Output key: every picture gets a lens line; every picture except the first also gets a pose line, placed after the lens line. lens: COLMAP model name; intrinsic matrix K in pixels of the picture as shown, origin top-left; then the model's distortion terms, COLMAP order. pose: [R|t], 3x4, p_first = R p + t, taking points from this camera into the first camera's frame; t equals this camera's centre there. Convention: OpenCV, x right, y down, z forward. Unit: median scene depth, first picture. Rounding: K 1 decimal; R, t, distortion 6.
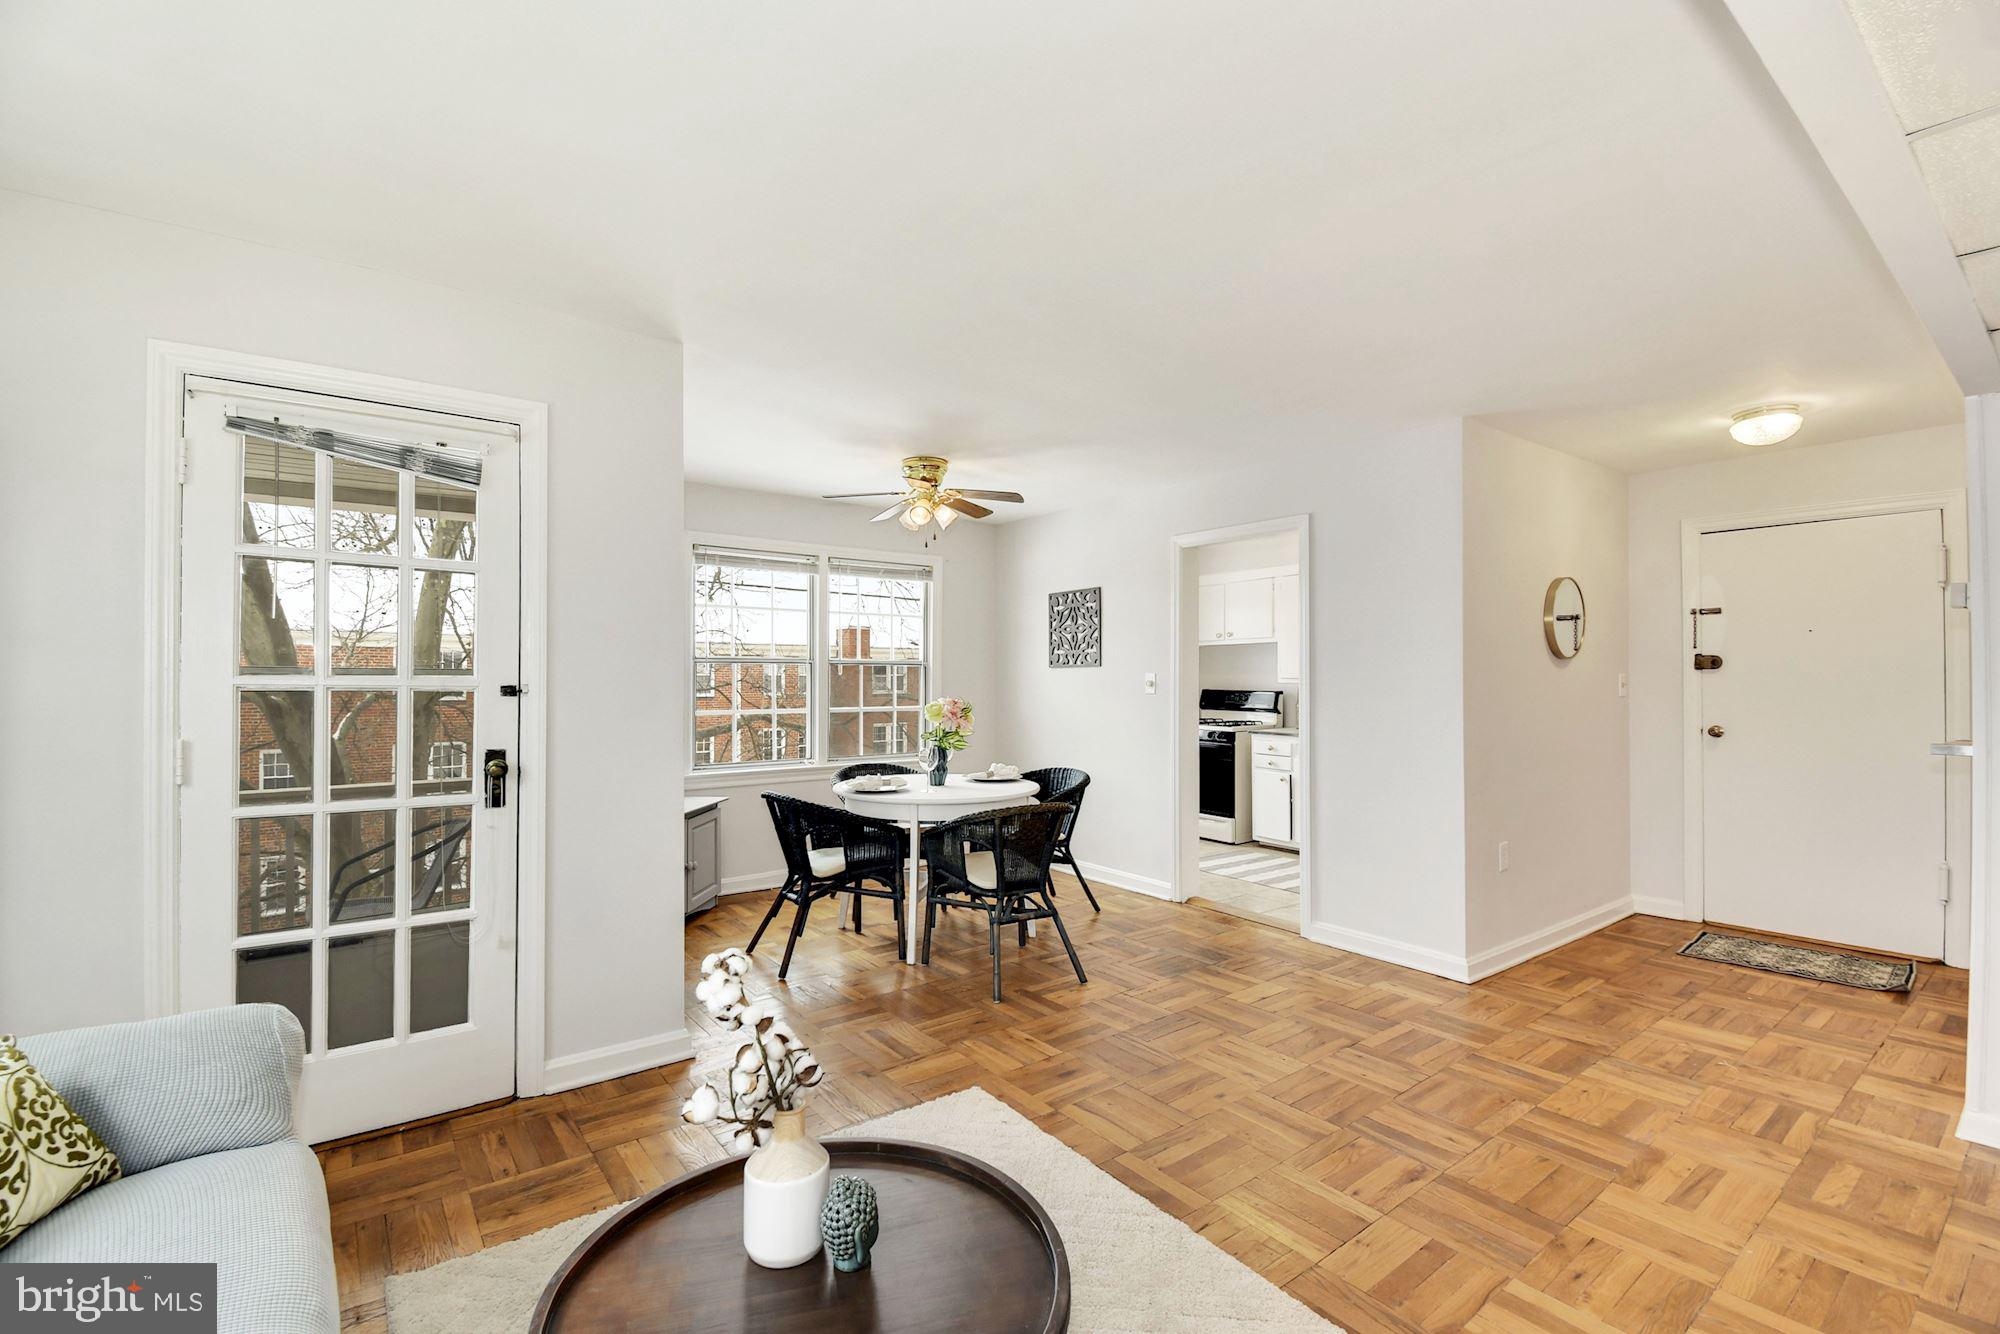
lens RADIAL K [[903.2, 0, 1012.8], [0, 903.2, 666.2], [0, 0, 1]] dist [0.000647, -0.000366]
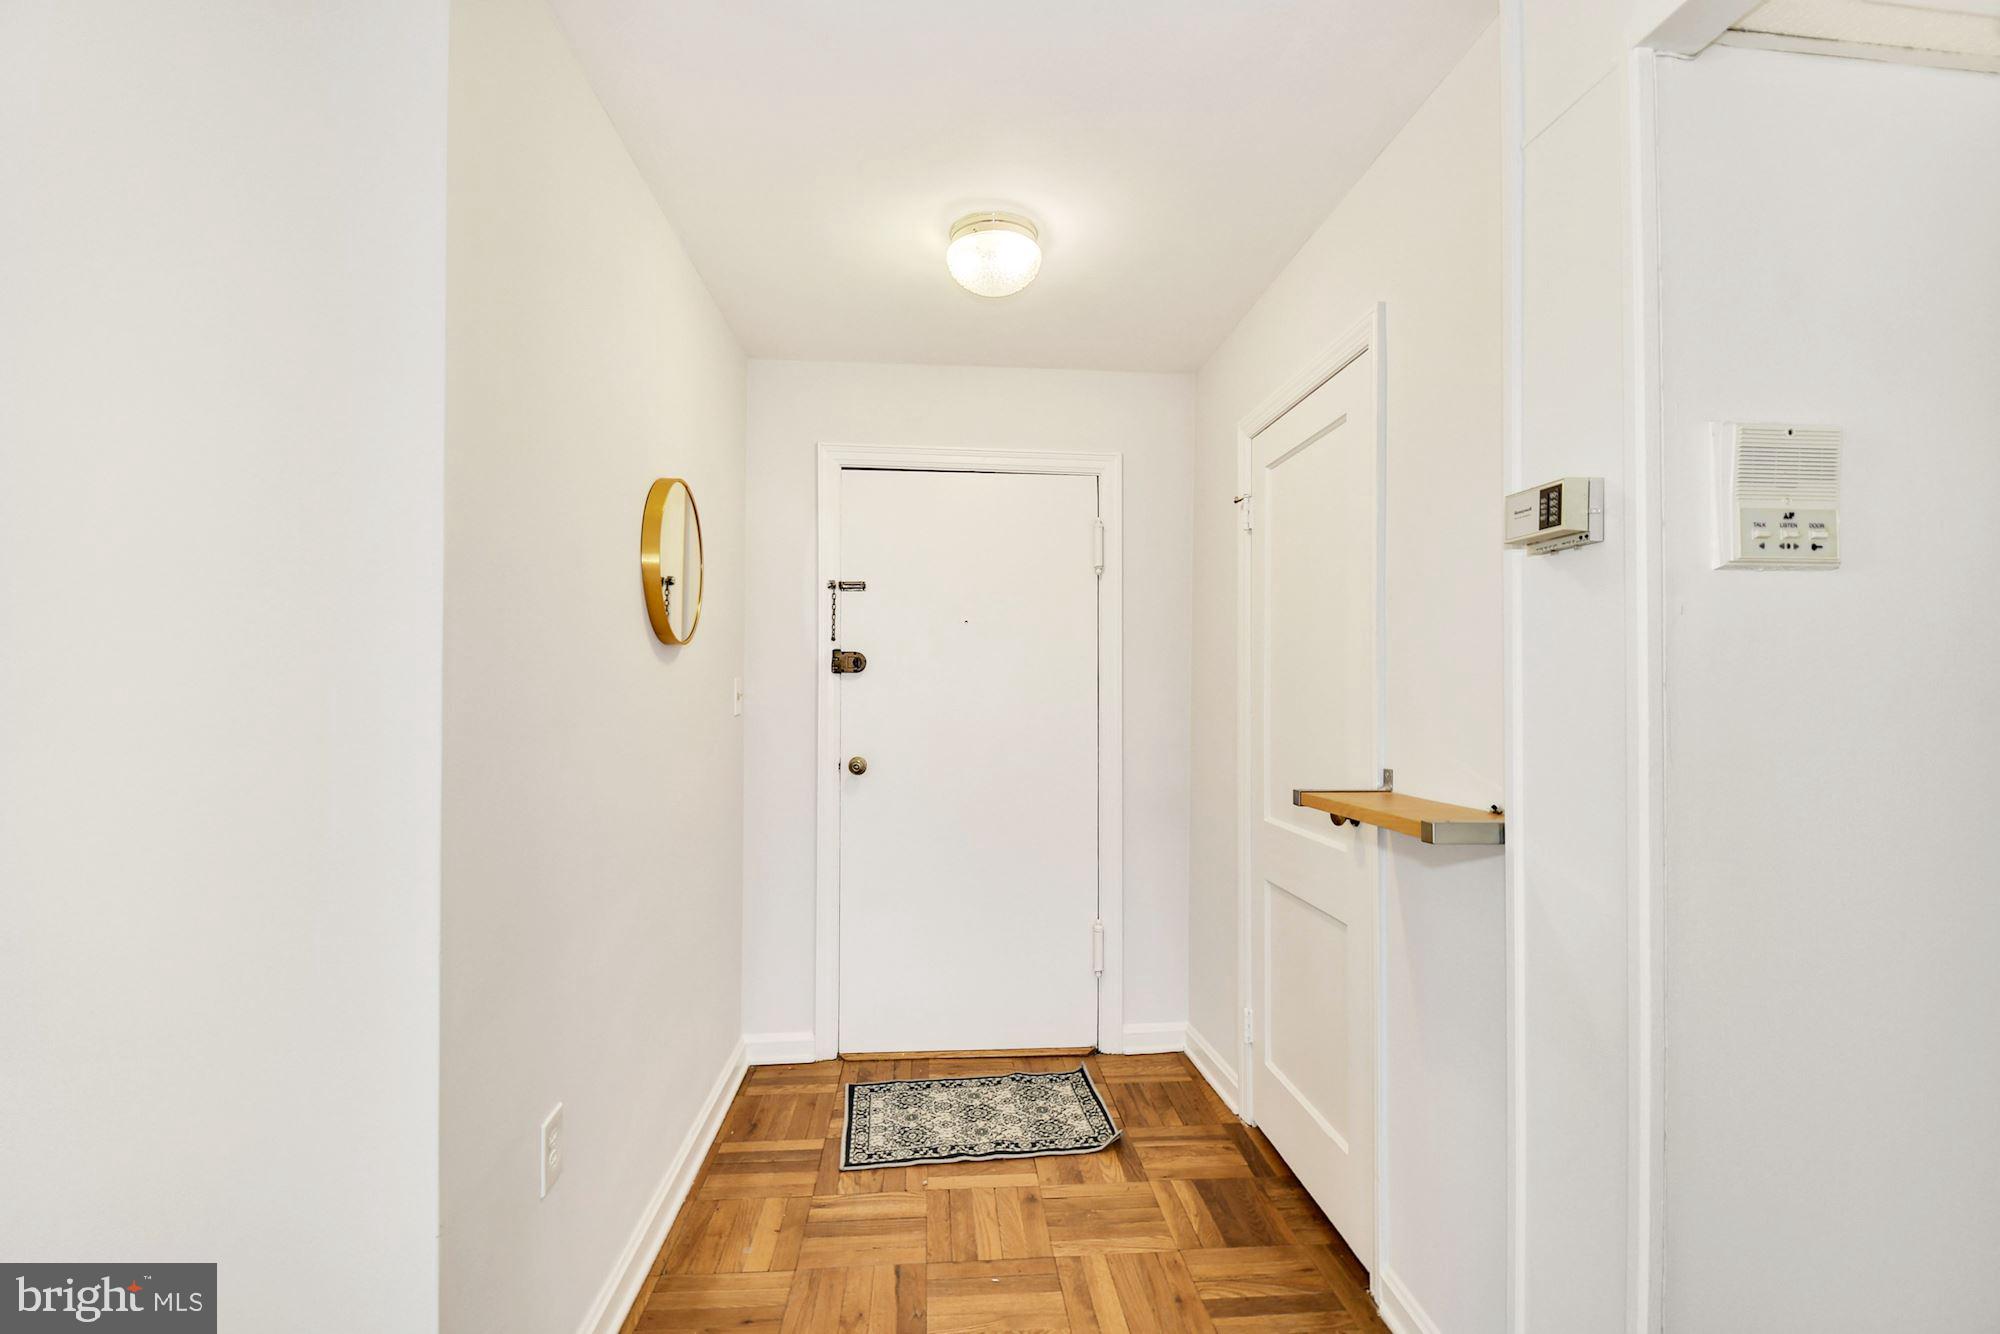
lens RADIAL K [[903.2, 0, 1012.8], [0, 903.2, 666.2], [0, 0, 1]] dist [0.000647, -0.000366]
pose [[0.548534, 0.018426, 0.835925, 0.389338], [-0.007878, 0.999827, -0.016869, 0.012311], [-0.836091, 0.002668, 0.548584, 0.741404]]
